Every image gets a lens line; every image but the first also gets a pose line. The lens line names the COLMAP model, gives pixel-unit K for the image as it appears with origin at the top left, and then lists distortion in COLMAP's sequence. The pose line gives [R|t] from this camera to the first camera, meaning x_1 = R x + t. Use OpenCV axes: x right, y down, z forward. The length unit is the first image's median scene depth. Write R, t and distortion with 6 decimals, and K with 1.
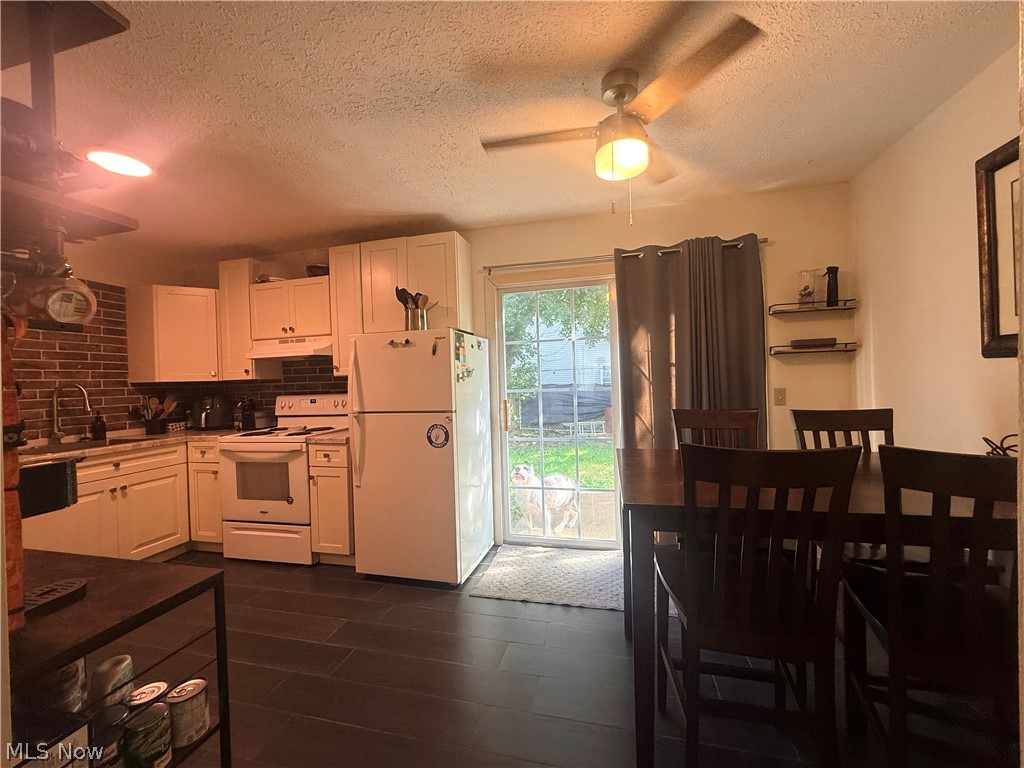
lens RADIAL K [[407.7, 0, 509.2], [0, 407.7, 384.6], [0, 0, 1]] dist [0.001864, -0.001019]
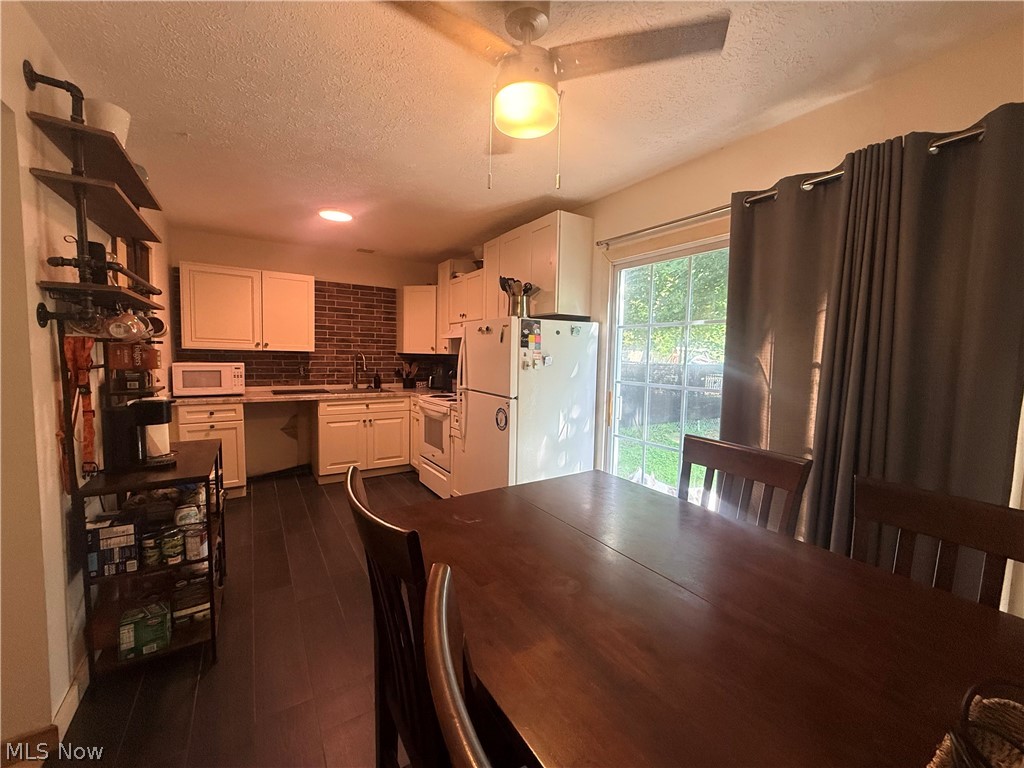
lens RADIAL K [[407.7, 0, 511.6], [0, 407.7, 384.3], [0, 0, 1]] dist [0.001864, -0.001019]
pose [[0.726197, 0.098108, -0.680451, 0.459003], [-0.049249, 0.994646, 0.090849, -0.050611], [0.685721, -0.032463, 0.727140, 0.209873]]
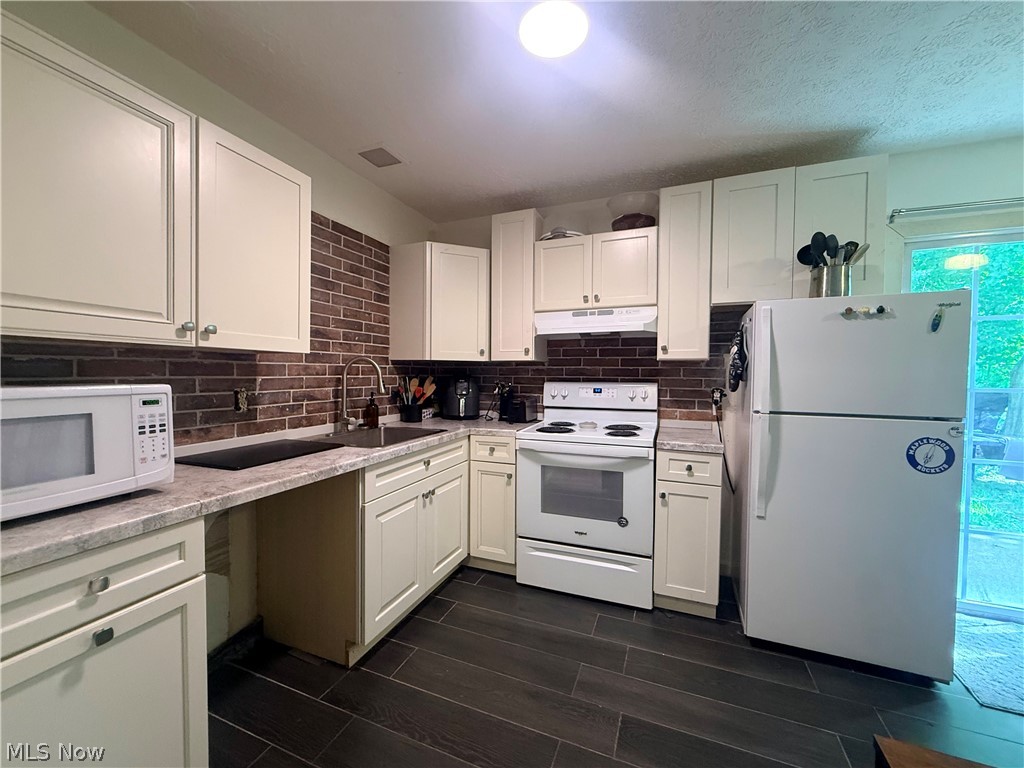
lens RADIAL K [[407.7, 0, 510.0], [0, 407.7, 383.8], [0, 0, 1]] dist [0.001864, -0.001019]
pose [[0.989882, 0.040158, -0.136089, -0.626641], [-0.037215, 0.999017, 0.024106, 0.016988], [0.136923, -0.018797, 0.990403, 0.218559]]
